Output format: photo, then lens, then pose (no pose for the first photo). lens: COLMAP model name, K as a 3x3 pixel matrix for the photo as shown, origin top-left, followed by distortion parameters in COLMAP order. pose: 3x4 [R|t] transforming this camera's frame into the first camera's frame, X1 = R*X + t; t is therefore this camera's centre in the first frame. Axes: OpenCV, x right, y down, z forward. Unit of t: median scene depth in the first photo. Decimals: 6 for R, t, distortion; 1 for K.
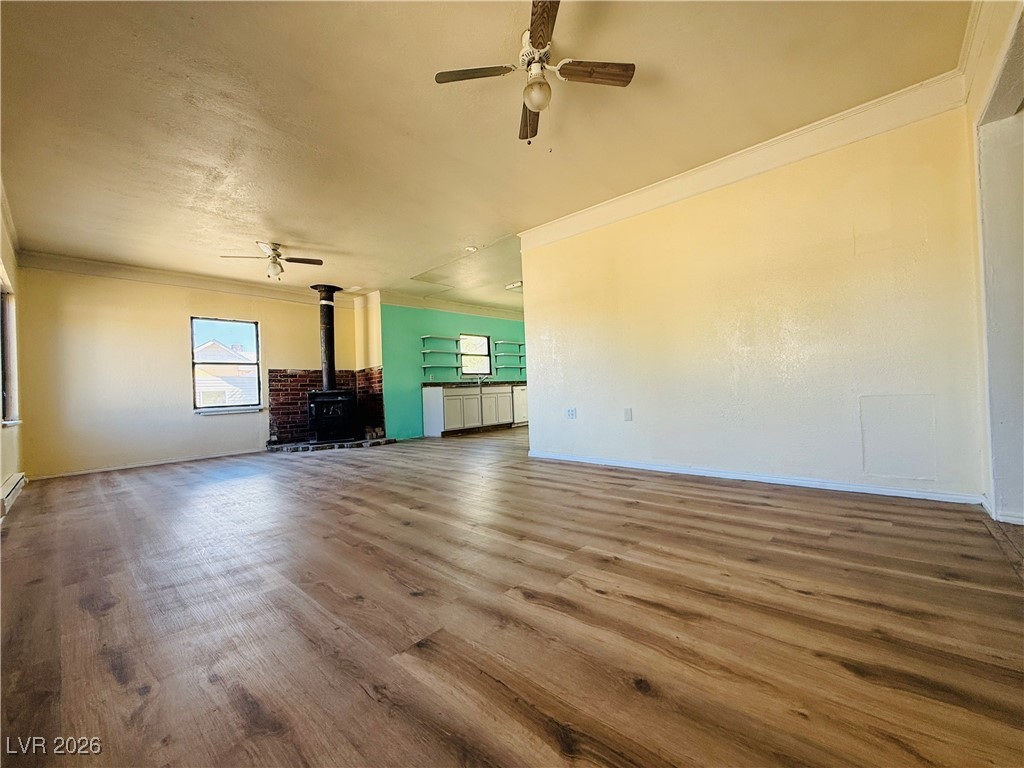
lens RADIAL K [[408.2, 0, 509.0], [0, 408.2, 383.8], [0, 0, 1]] dist [-0.001393, 0.000373]
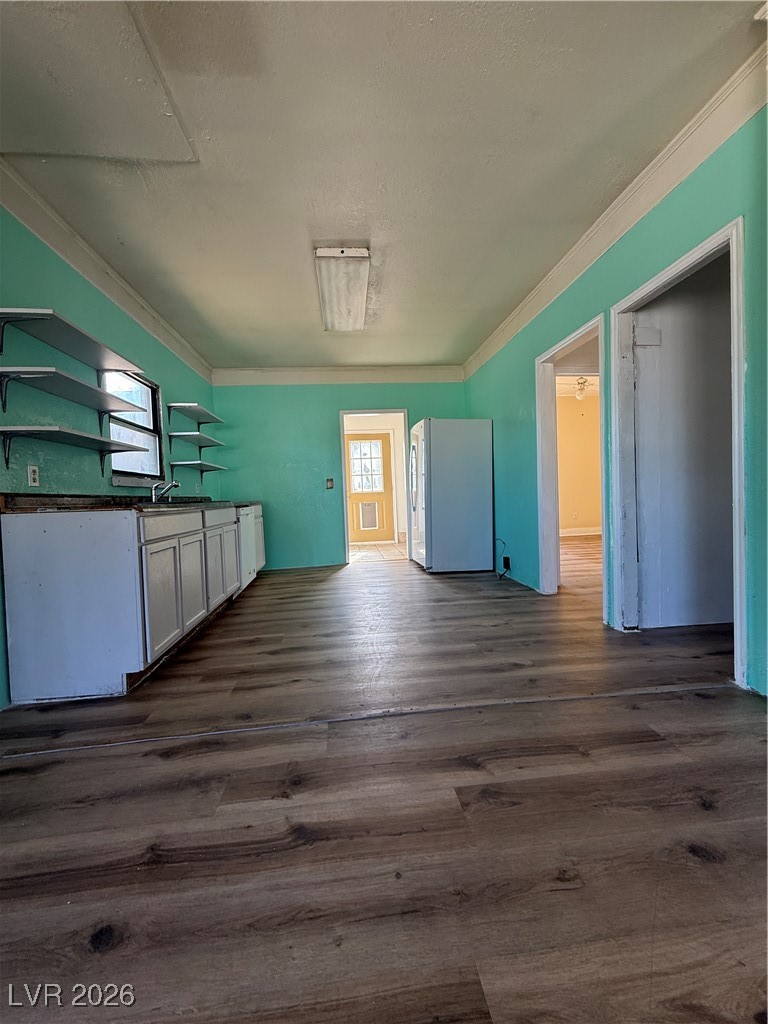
lens RADIAL K [[408.2, 0, 382.4], [0, 408.2, 507.4], [0, 0, 1]] dist [-0.001393, 0.000373]
pose [[0.664966, -0.004256, 0.746861, -0.274261], [0.001548, 0.999989, 0.004320, 0.005914], [-0.746872, -0.001716, 0.664966, 0.744584]]
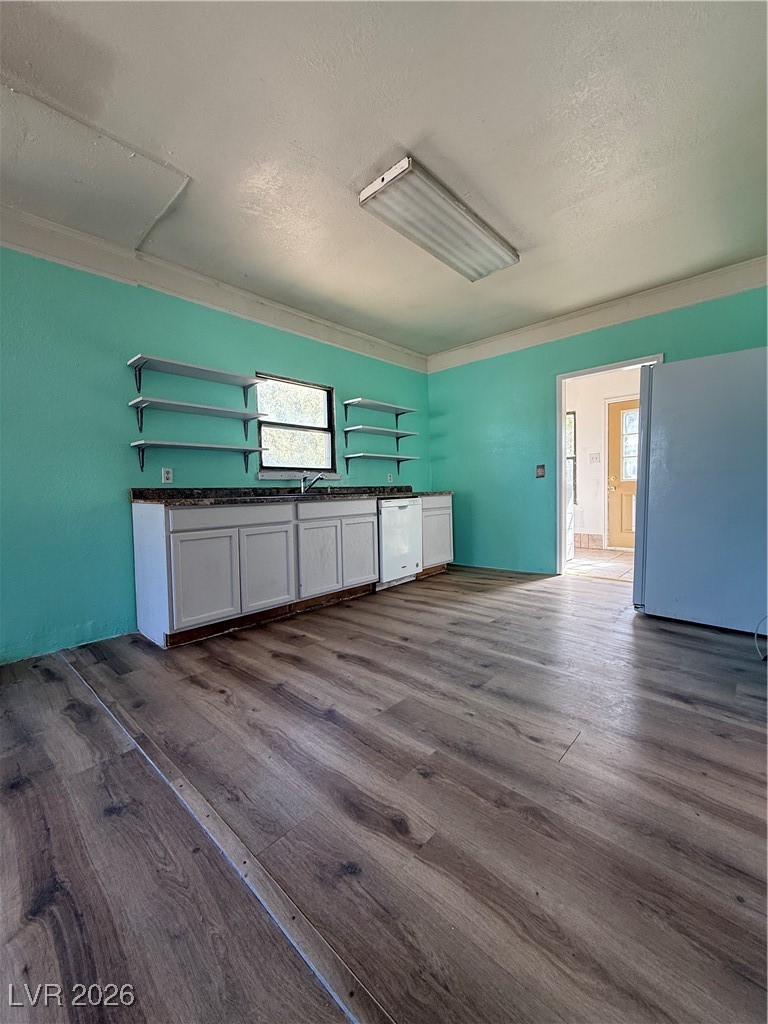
lens RADIAL K [[408.2, 0, 382.3], [0, 408.2, 508.1], [0, 0, 1]] dist [-0.001393, 0.000373]
pose [[0.999805, 0.019373, -0.003853, 0.017670], [-0.019117, 0.998125, 0.058141, -0.012334], [0.004973, -0.058056, 0.998301, 0.714490]]
